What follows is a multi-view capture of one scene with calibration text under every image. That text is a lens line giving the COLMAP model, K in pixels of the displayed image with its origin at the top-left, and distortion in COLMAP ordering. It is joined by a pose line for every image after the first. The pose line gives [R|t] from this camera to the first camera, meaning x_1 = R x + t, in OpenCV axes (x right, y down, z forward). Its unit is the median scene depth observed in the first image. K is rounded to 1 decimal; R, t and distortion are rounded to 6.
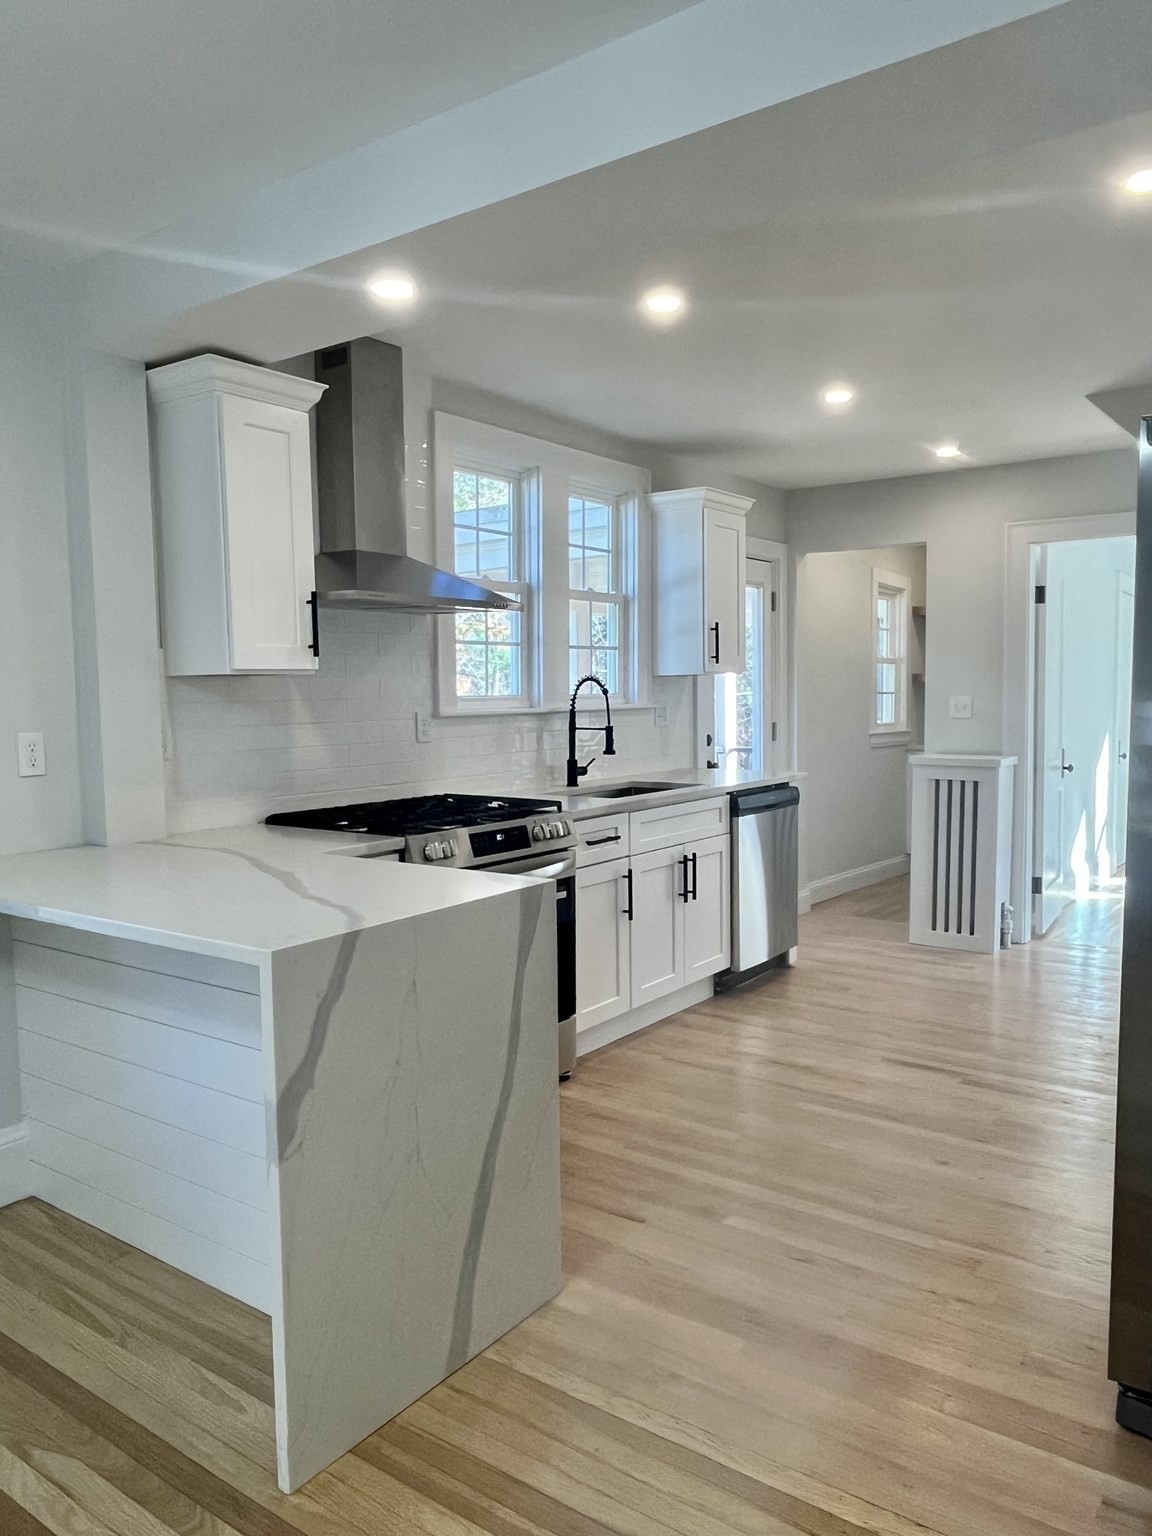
lens RADIAL K [[1116.6, 0, 581.8], [0, 1116.6, 809.2], [0, 0, 1]] dist [0.009962, 0.002018]
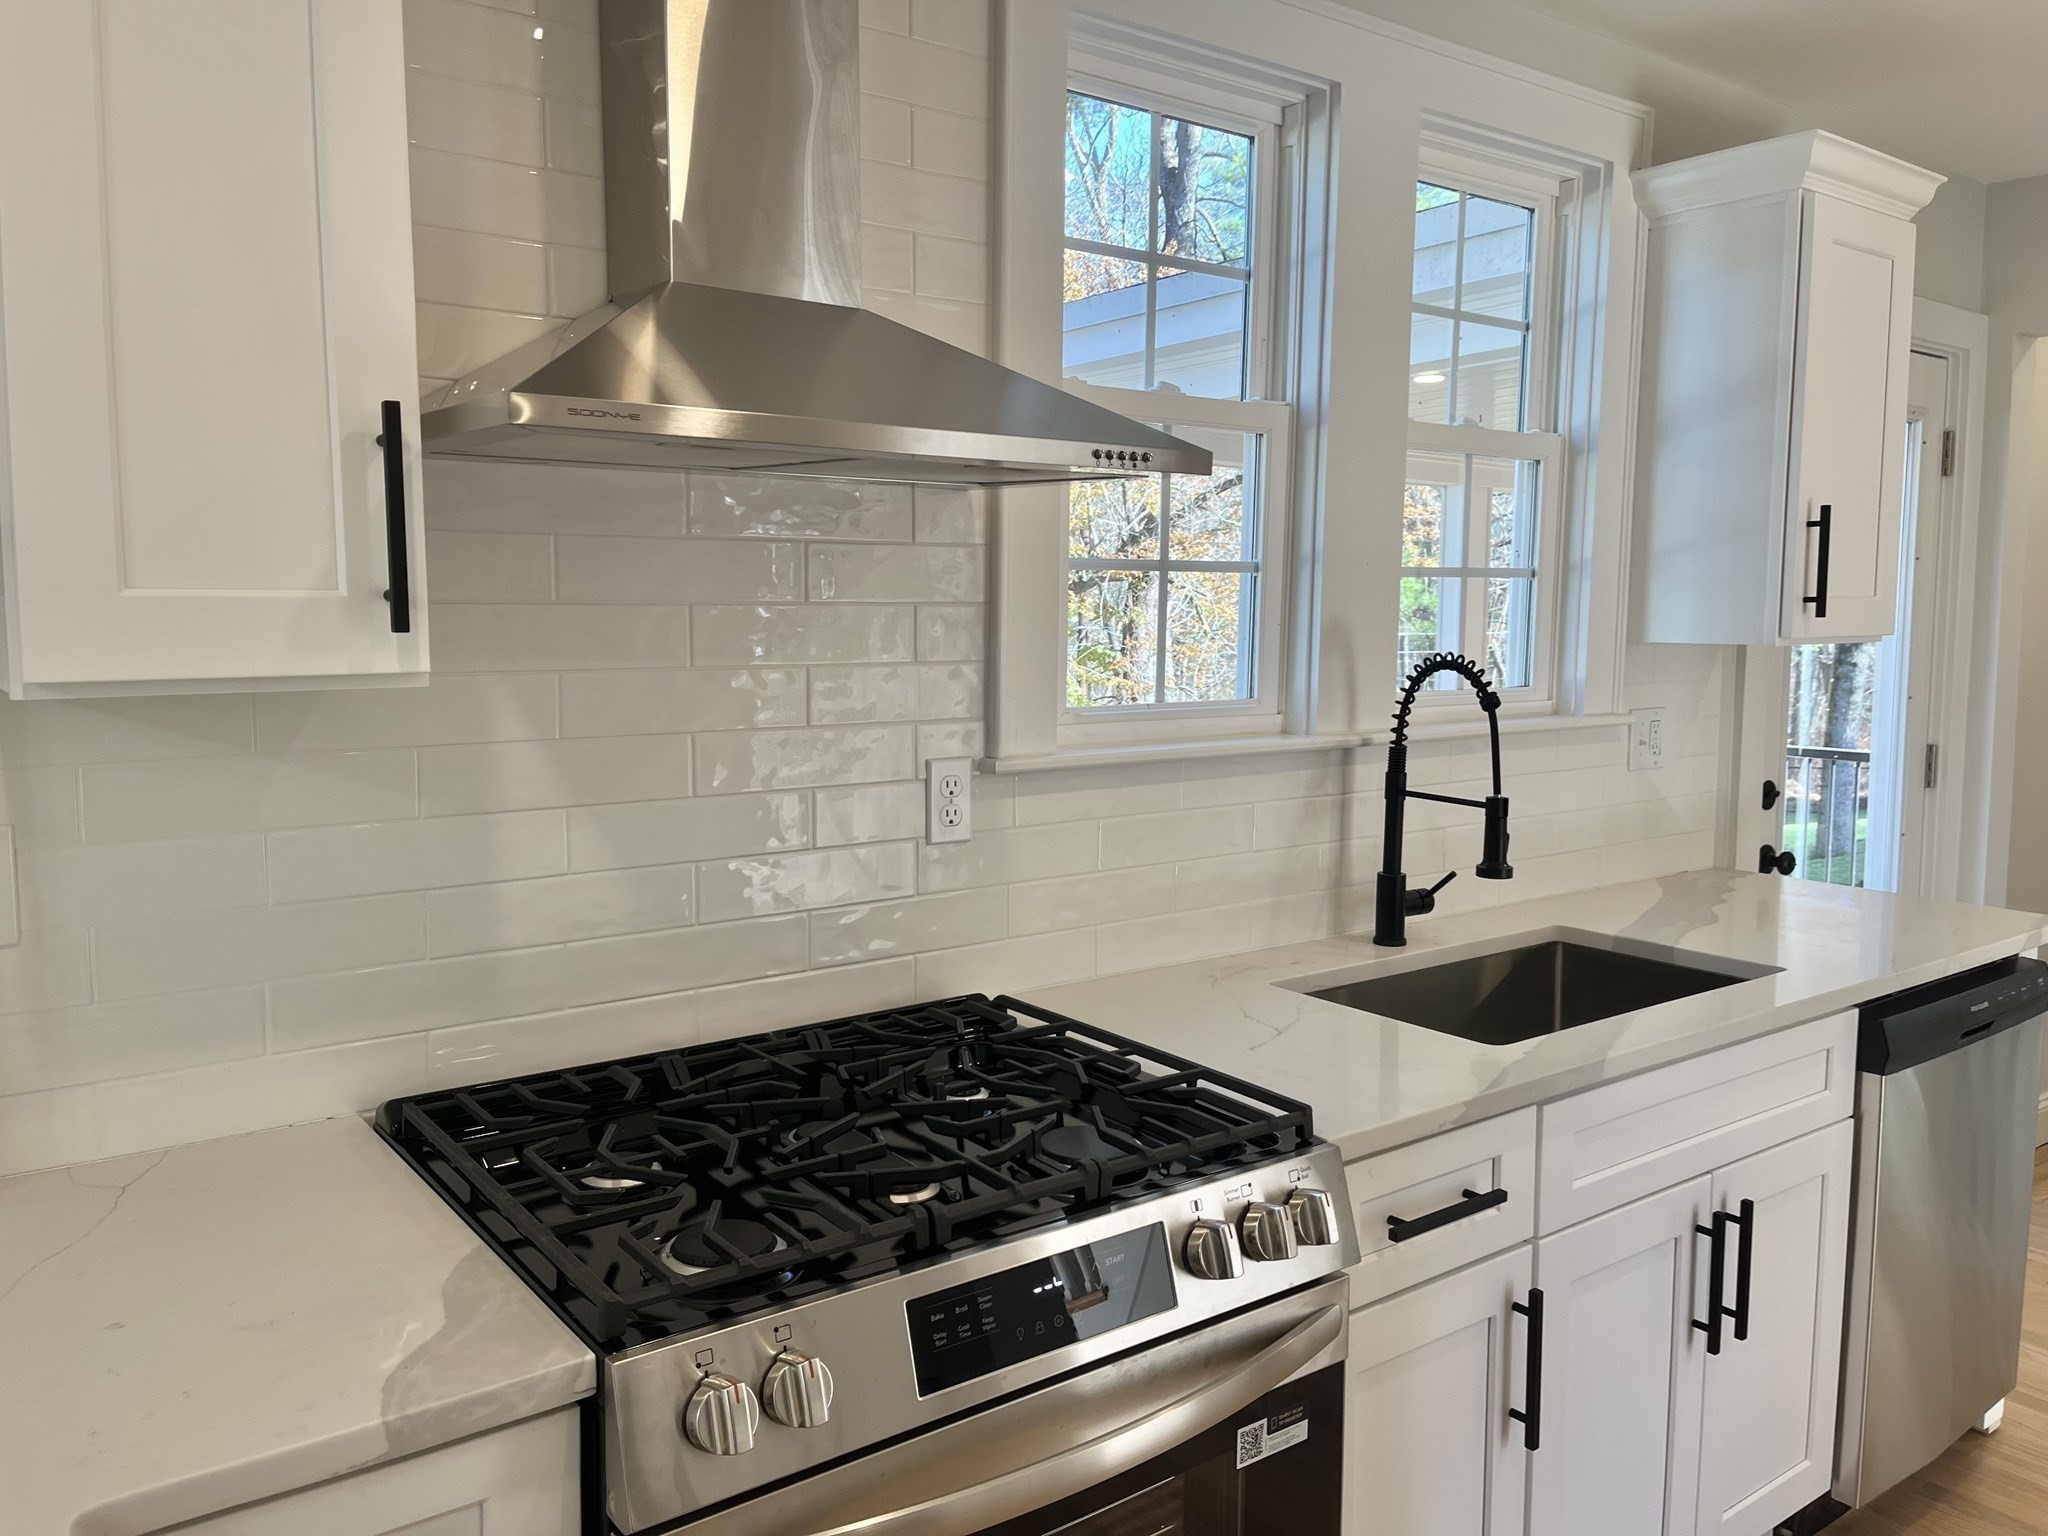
lens RADIAL K [[1542.1, 0, 1016.7], [0, 1542.1, 757.7], [0, 0, 1]] dist [0.038169, -0.028085]
pose [[0.955308, 0.045832, -0.292039, 0.021742], [-0.047314, 0.998878, 0.001989, -0.080896], [0.291803, 0.011917, 0.956404, 0.481798]]
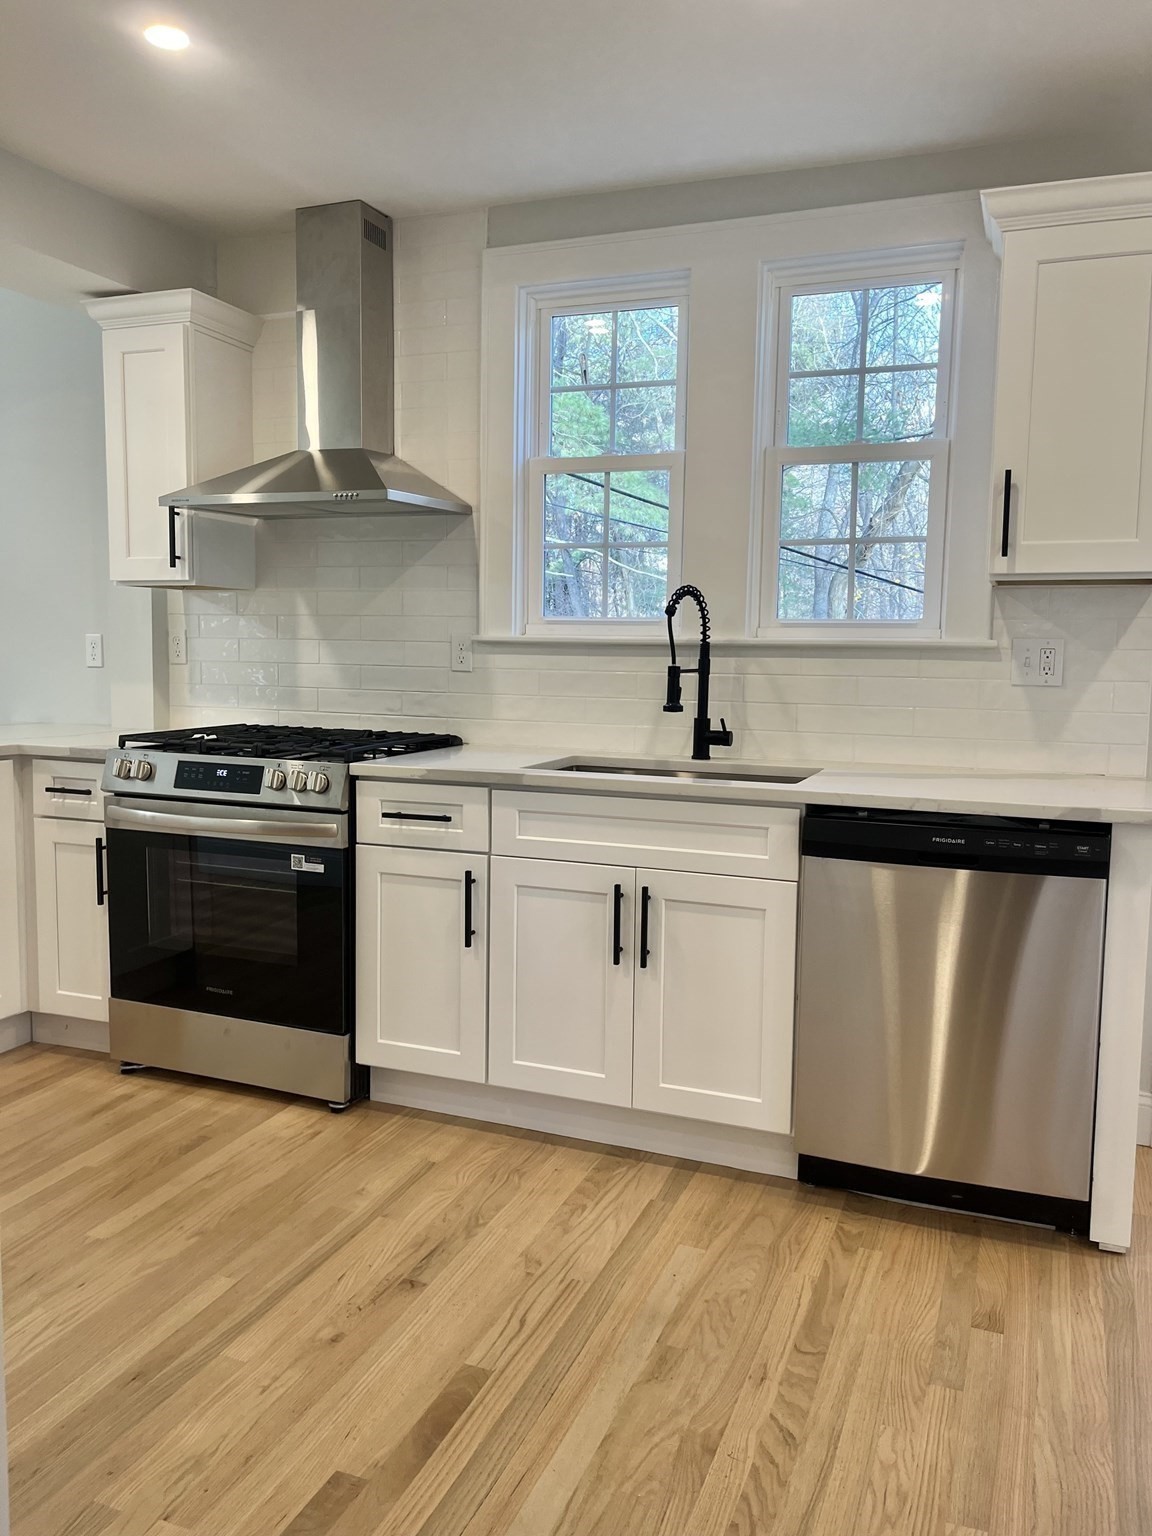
lens RADIAL K [[1156.6, 0, 577.9], [0, 1156.6, 767.2], [0, 0, 1]] dist [0.038169, -0.028085]
pose [[0.255490, 0.122162, -0.959063, 0.641877], [-0.122676, 0.988063, 0.093176, -0.072236], [0.958997, 0.093848, 0.267426, 0.780663]]
